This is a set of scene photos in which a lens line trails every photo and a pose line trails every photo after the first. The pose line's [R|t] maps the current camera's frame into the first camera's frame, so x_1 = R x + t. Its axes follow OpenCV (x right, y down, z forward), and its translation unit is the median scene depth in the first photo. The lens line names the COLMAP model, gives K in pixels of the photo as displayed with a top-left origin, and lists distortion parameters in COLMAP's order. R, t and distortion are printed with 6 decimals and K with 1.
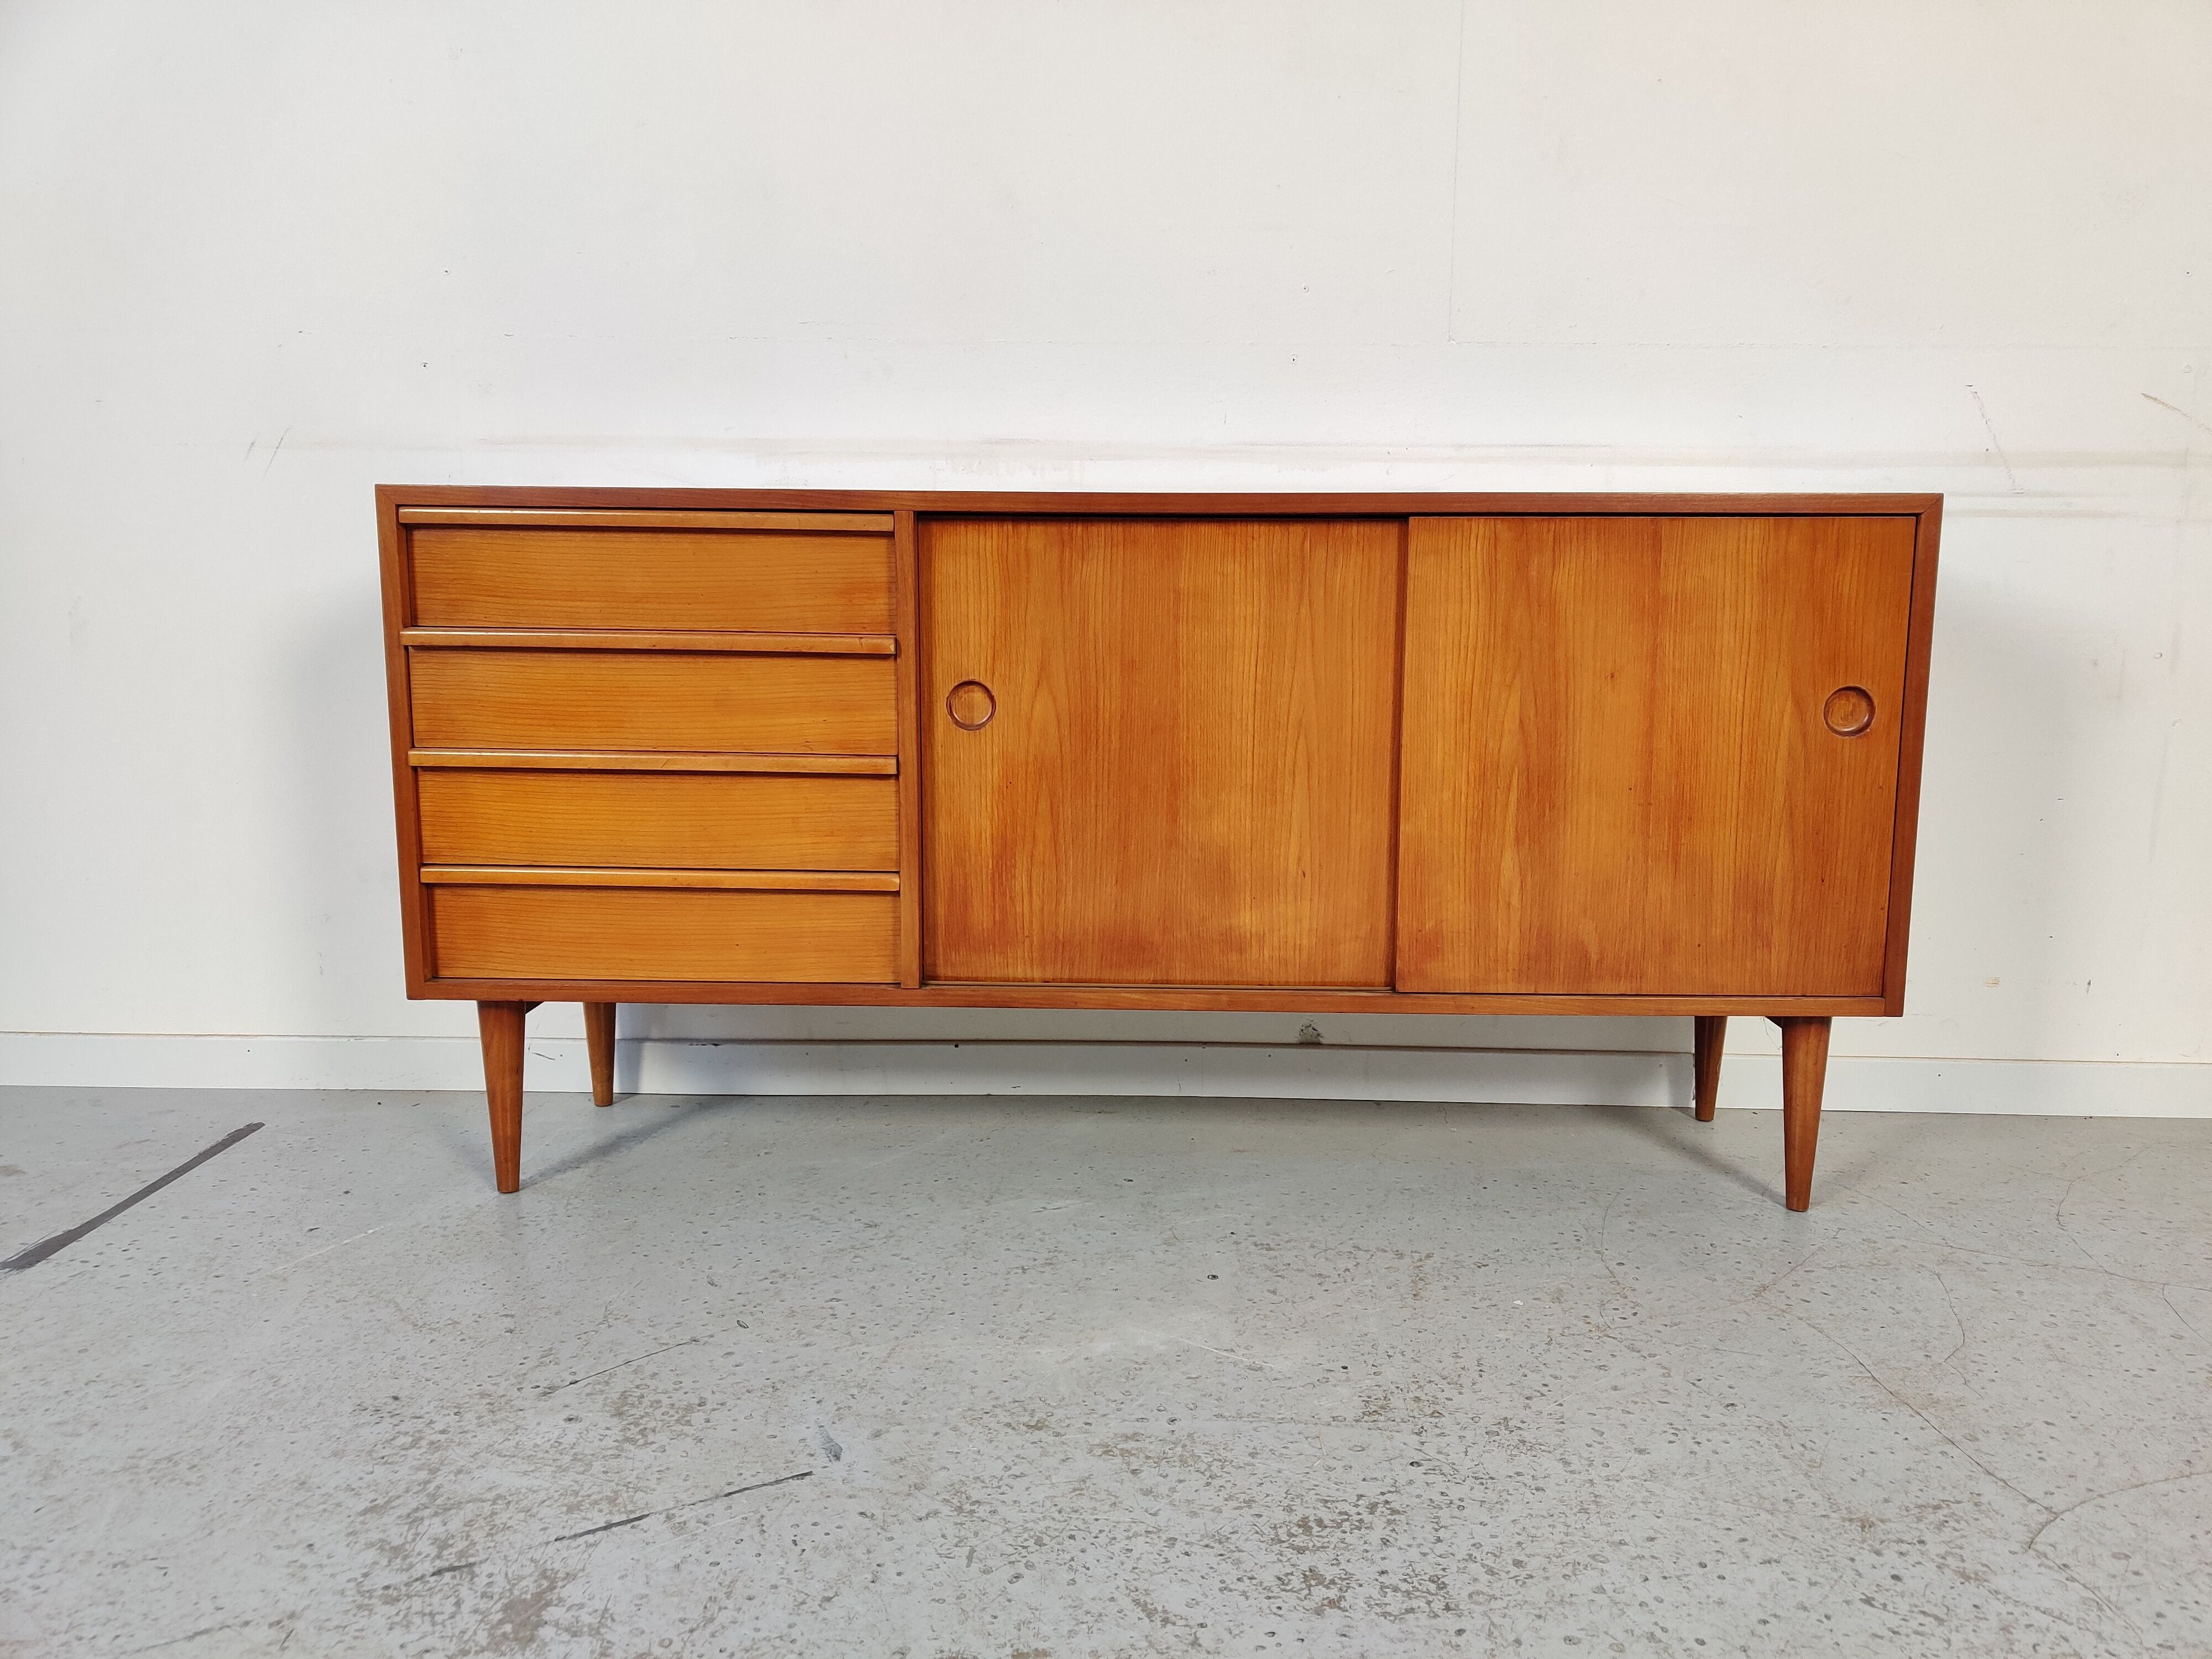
lens RADIAL K [[1656.1, 0, 1148.2], [0, 1656.1, 854.8], [0, 0, 1]] dist [0.045326, -0.040591]
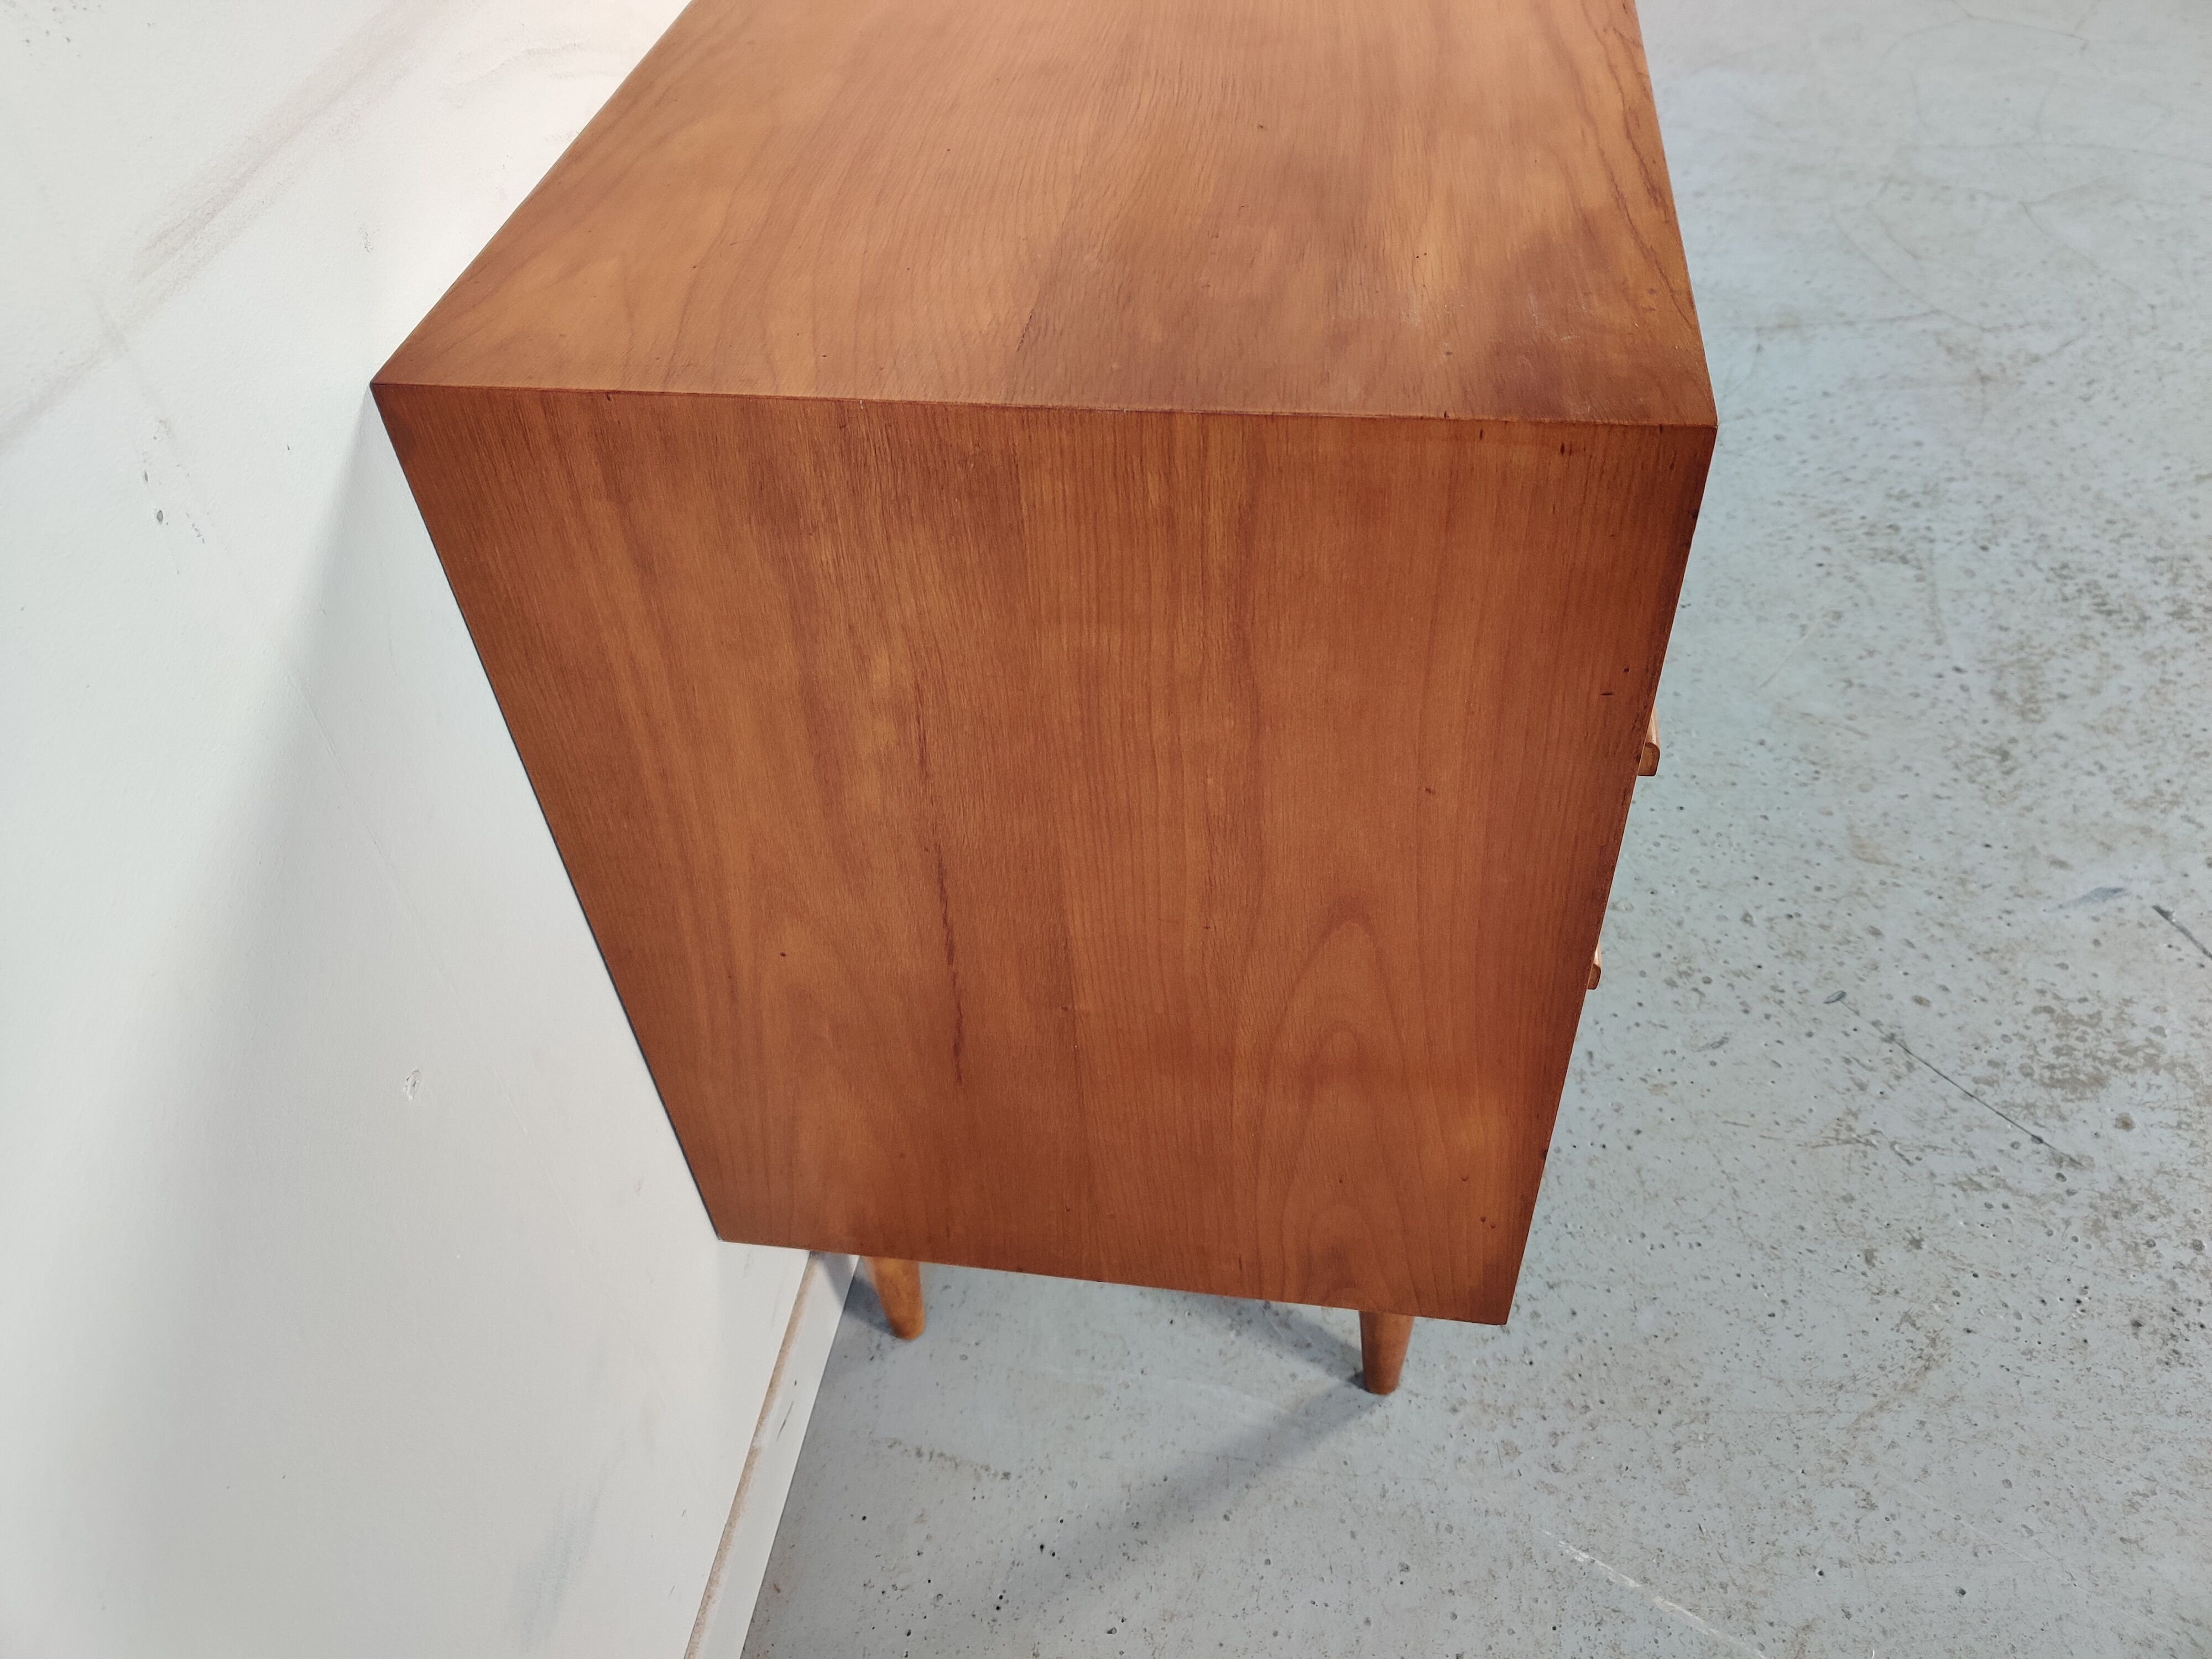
lens RADIAL K [[1656.1, 0, 1094.0], [0, 1656.1, 790.4], [0, 0, 1]] dist [0.045326, -0.040591]
pose [[0.132398, -0.708879, 0.692792, -0.716381], [0.218198, 0.702644, 0.677260, -0.390646], [-0.966882, 0.061498, 0.247704, 1.032054]]
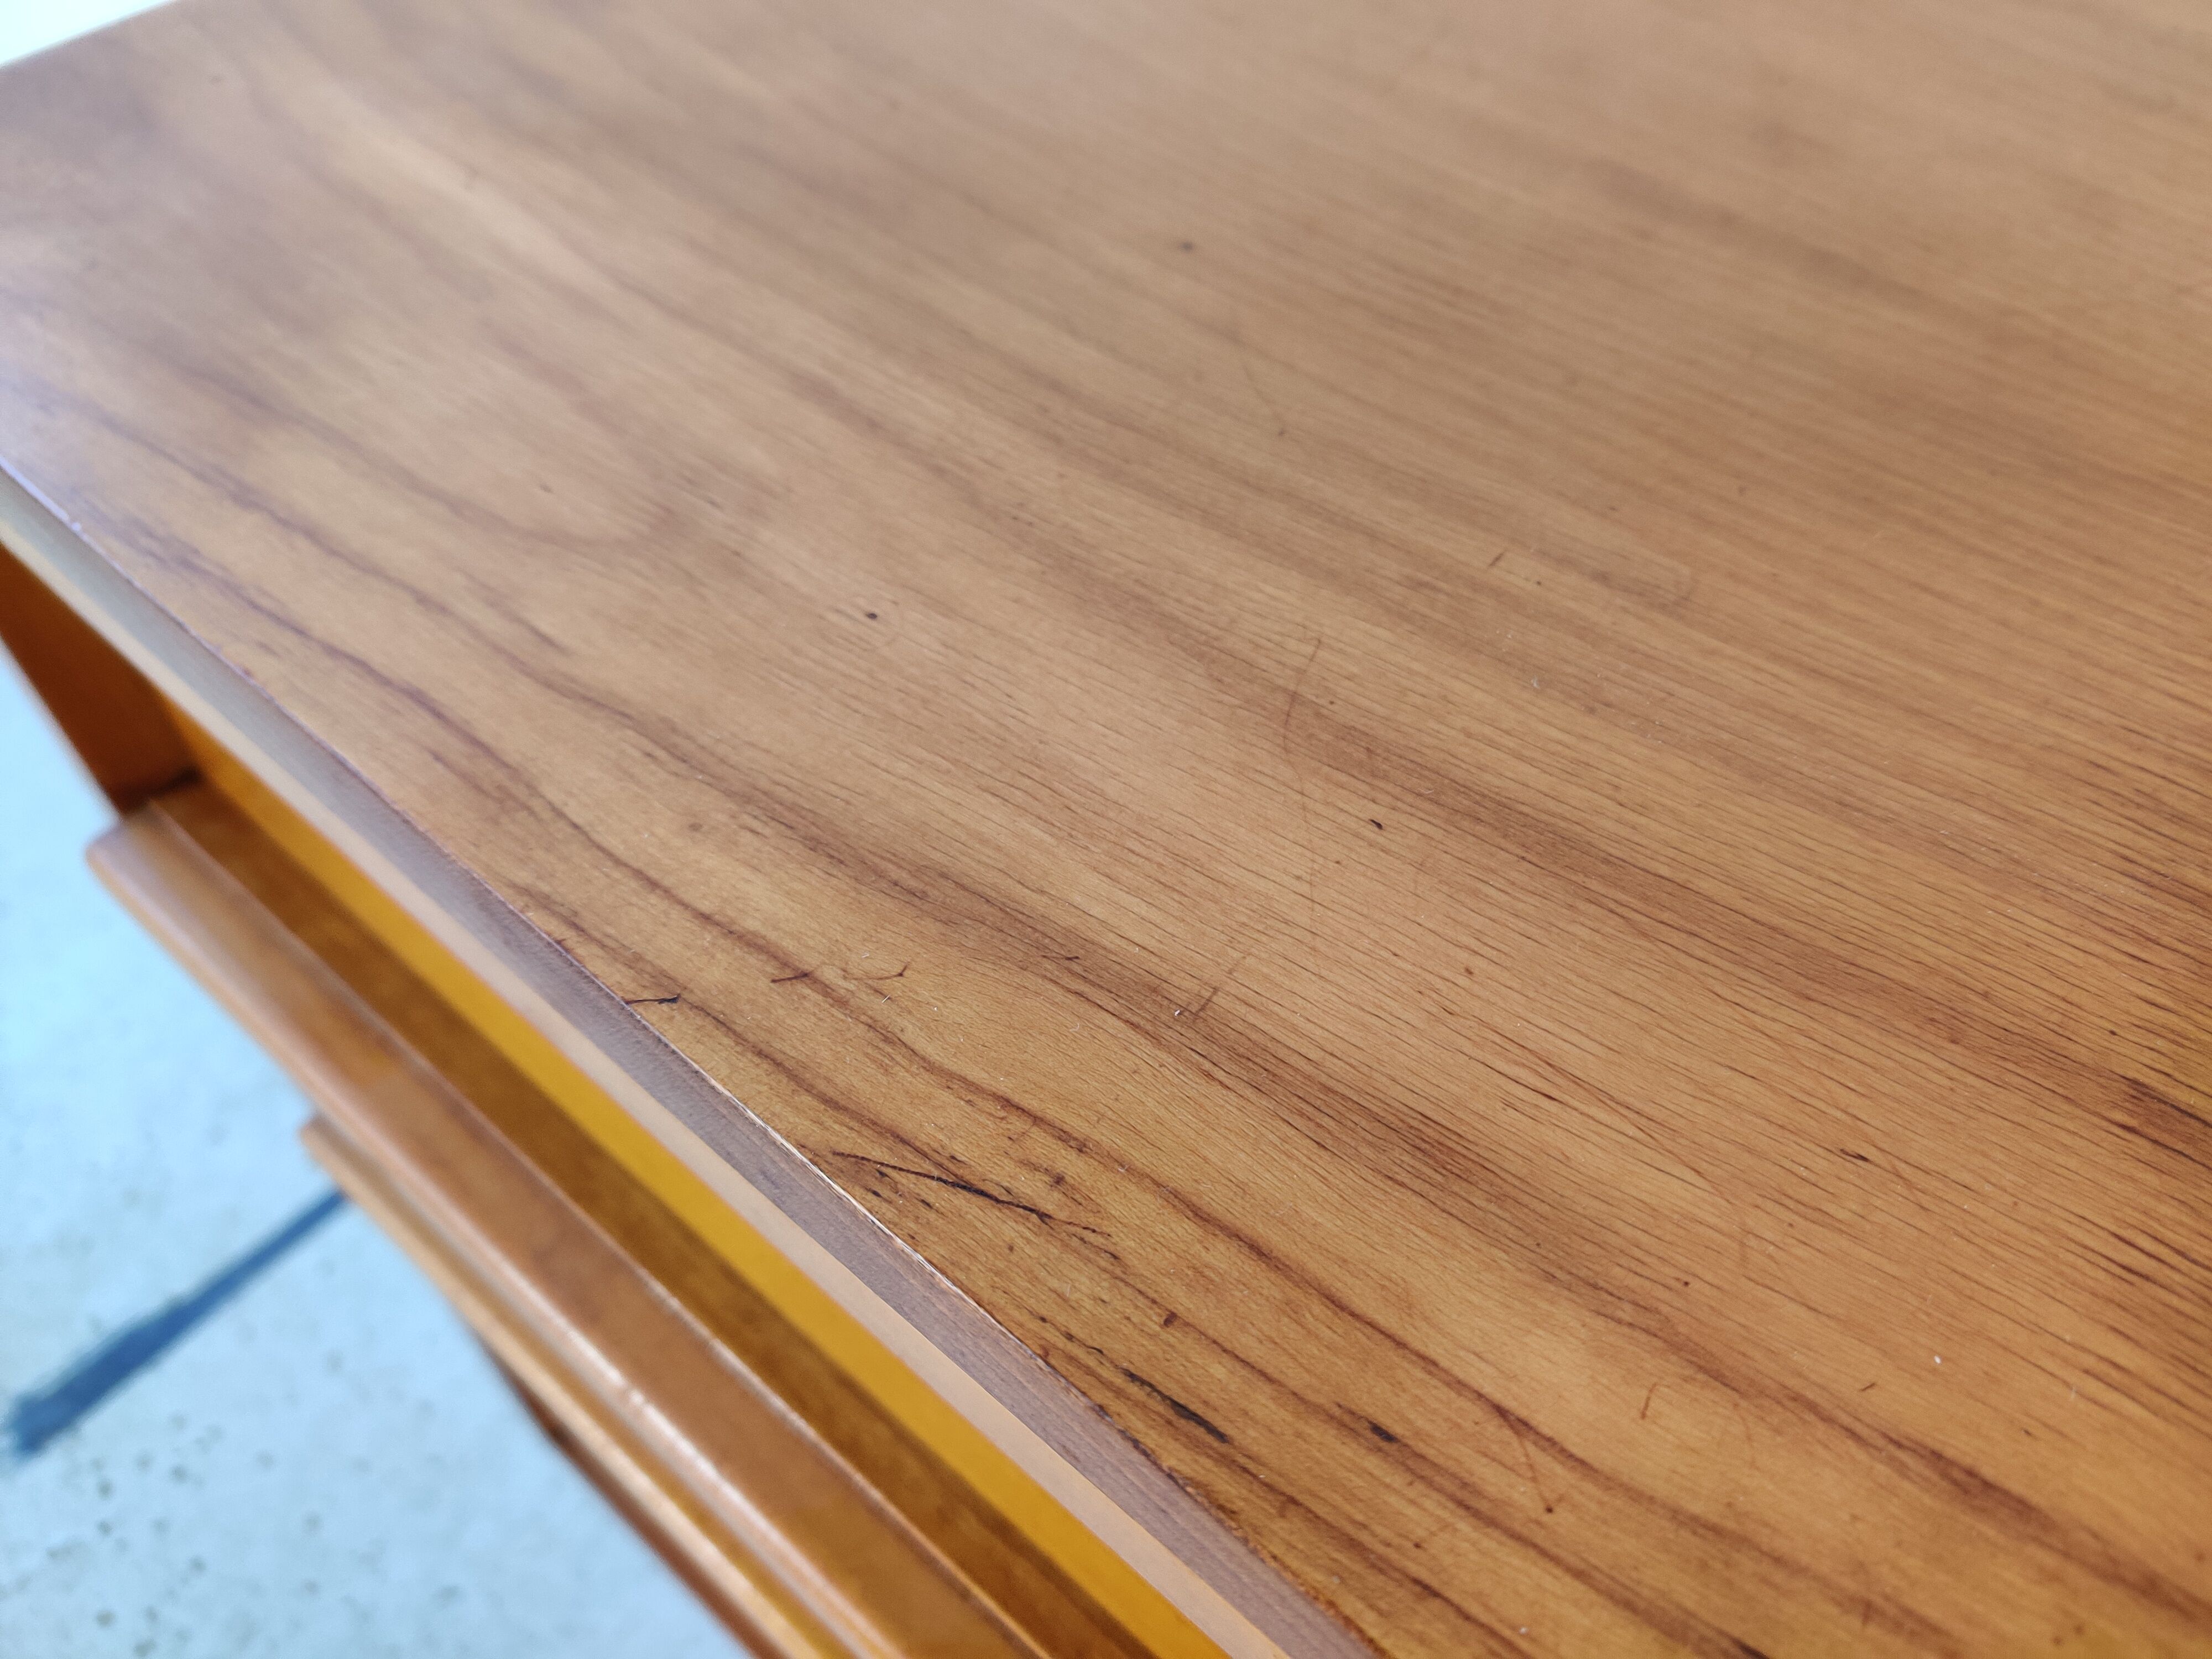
lens RADIAL K [[1656.1, 0, 1138.0], [0, 1656.1, 904.8], [0, 0, 1]] dist [0.045326, -0.040591]
pose [[0.767413, 0.515722, -0.380931, -0.256146], [-0.124355, 0.702576, 0.700659, -0.294891], [0.628978, -0.490324, 0.603298, 0.955646]]
